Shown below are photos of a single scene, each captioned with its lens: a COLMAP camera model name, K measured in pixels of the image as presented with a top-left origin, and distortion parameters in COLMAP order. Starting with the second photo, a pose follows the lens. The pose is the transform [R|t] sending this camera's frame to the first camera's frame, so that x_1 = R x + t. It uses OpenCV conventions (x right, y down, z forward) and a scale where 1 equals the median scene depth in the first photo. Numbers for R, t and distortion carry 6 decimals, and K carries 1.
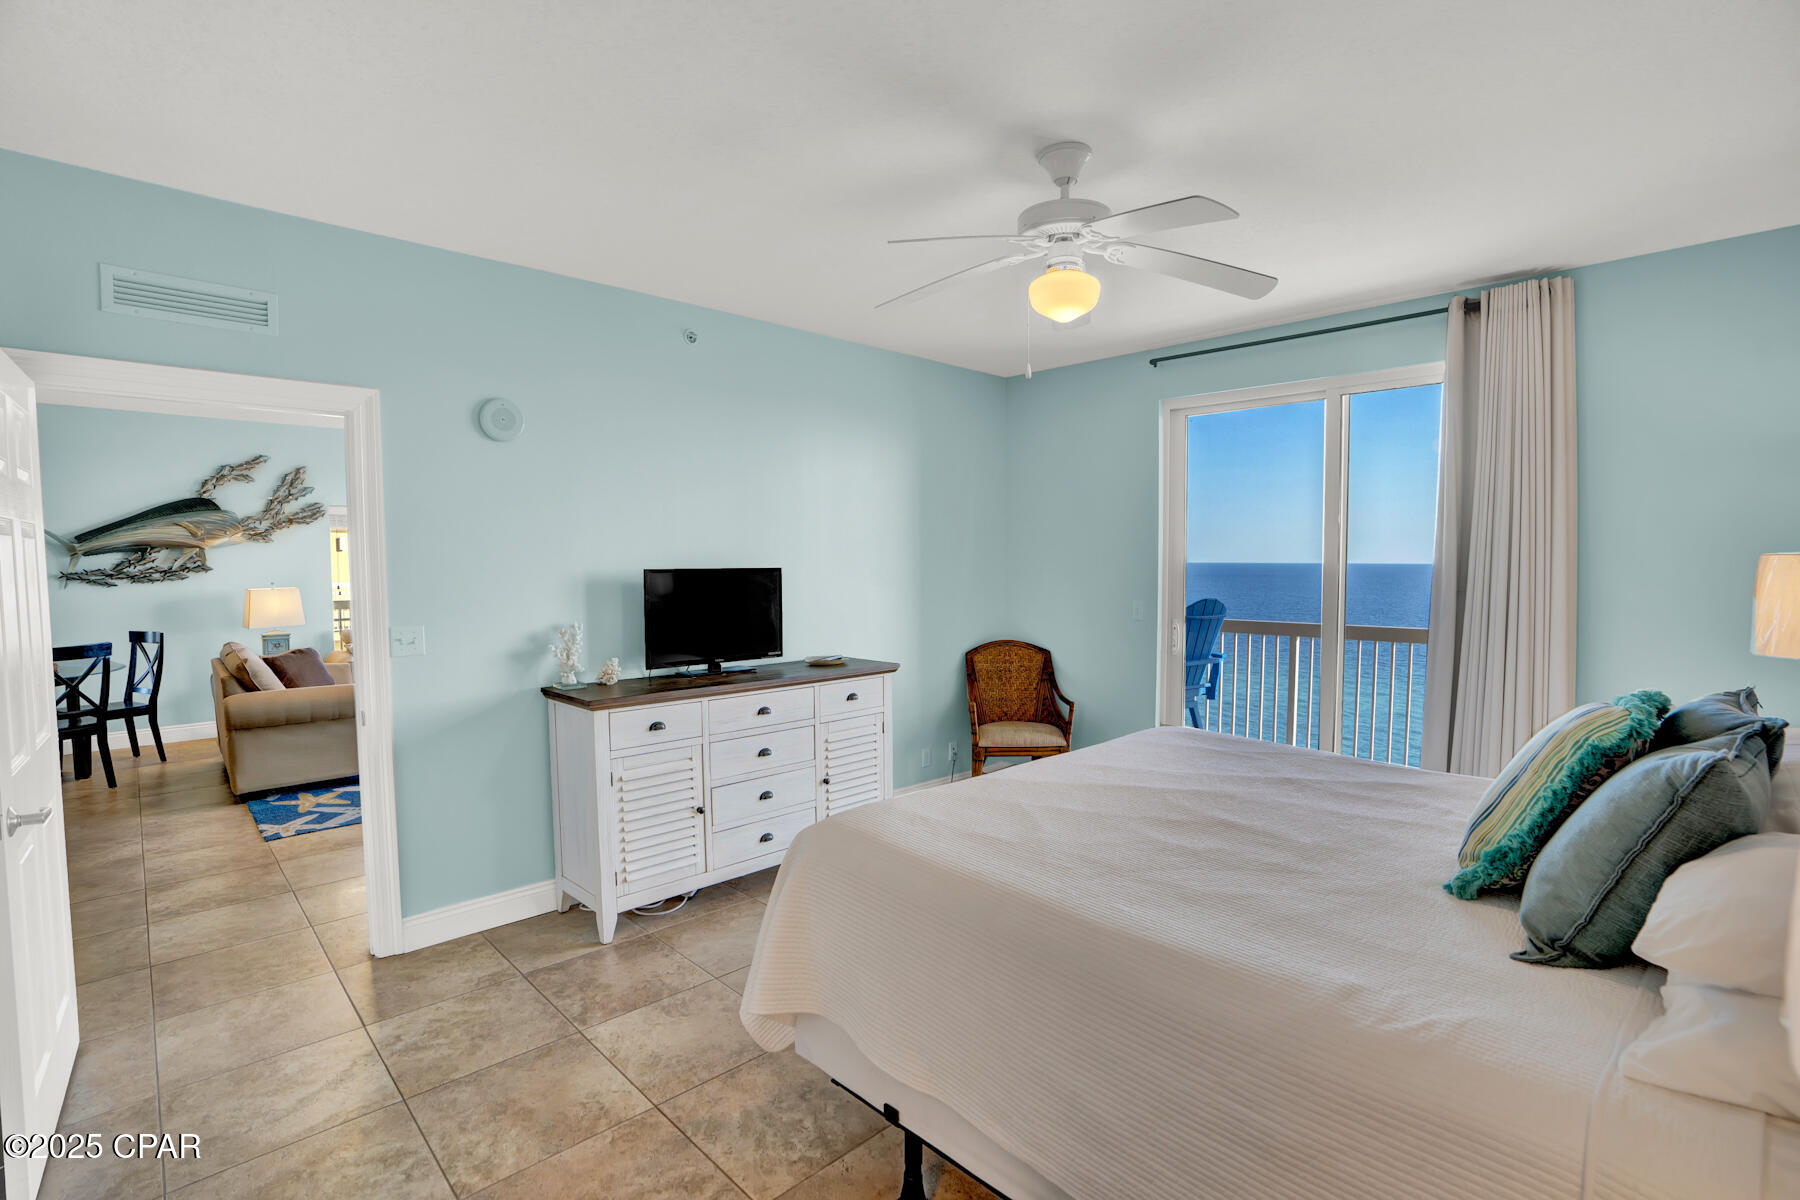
lens RADIAL K [[833.0, 0, 893.4], [0, 833.0, 609.3], [0, 0, 1]] dist [-0.058371, 0.020539]
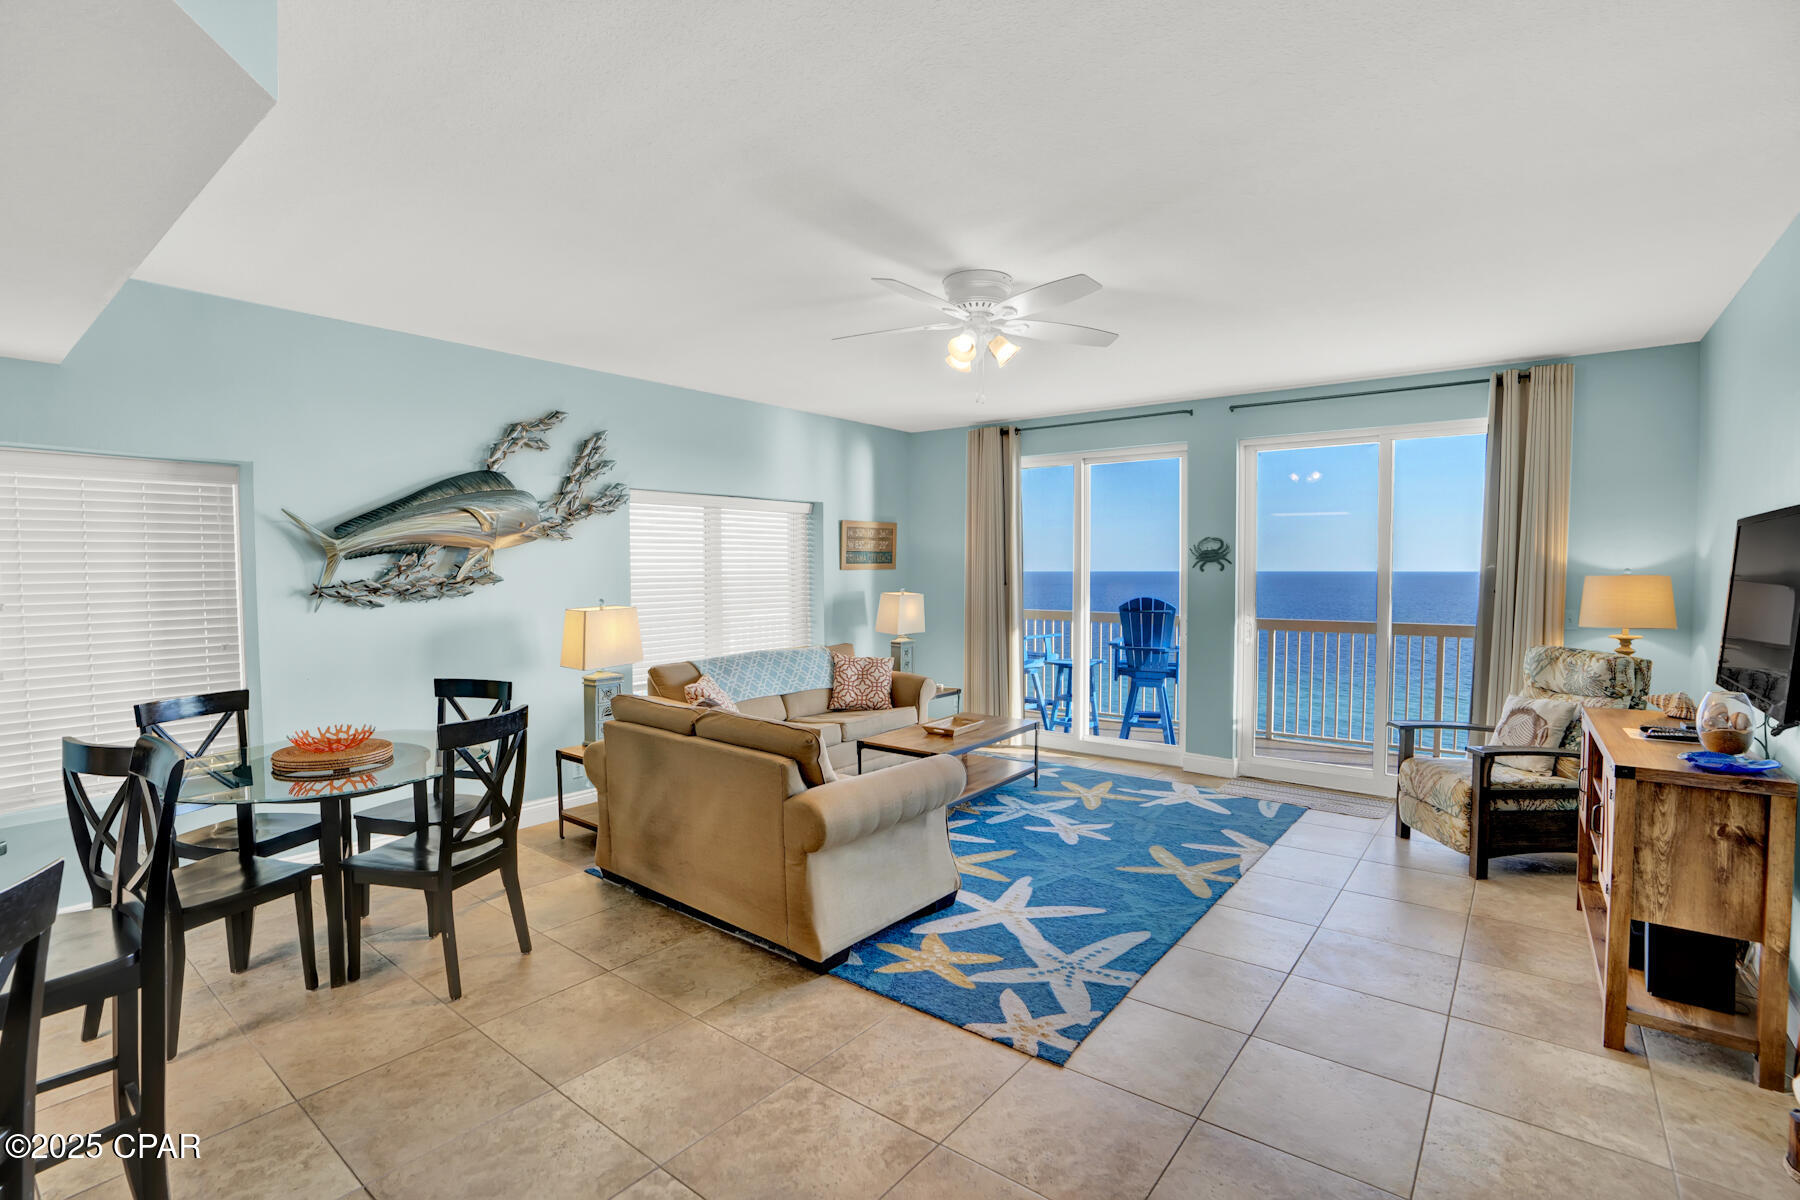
lens RADIAL K [[833.0, 0, 895.1], [0, 833.0, 603.6], [0, 0, 1]] dist [-0.058371, 0.020539]
pose [[0.990100, -0.008698, 0.140094, -0.630839], [0.009712, 0.999931, -0.006556, -0.022366], [-0.140027, 0.007852, 0.990117, 0.289580]]
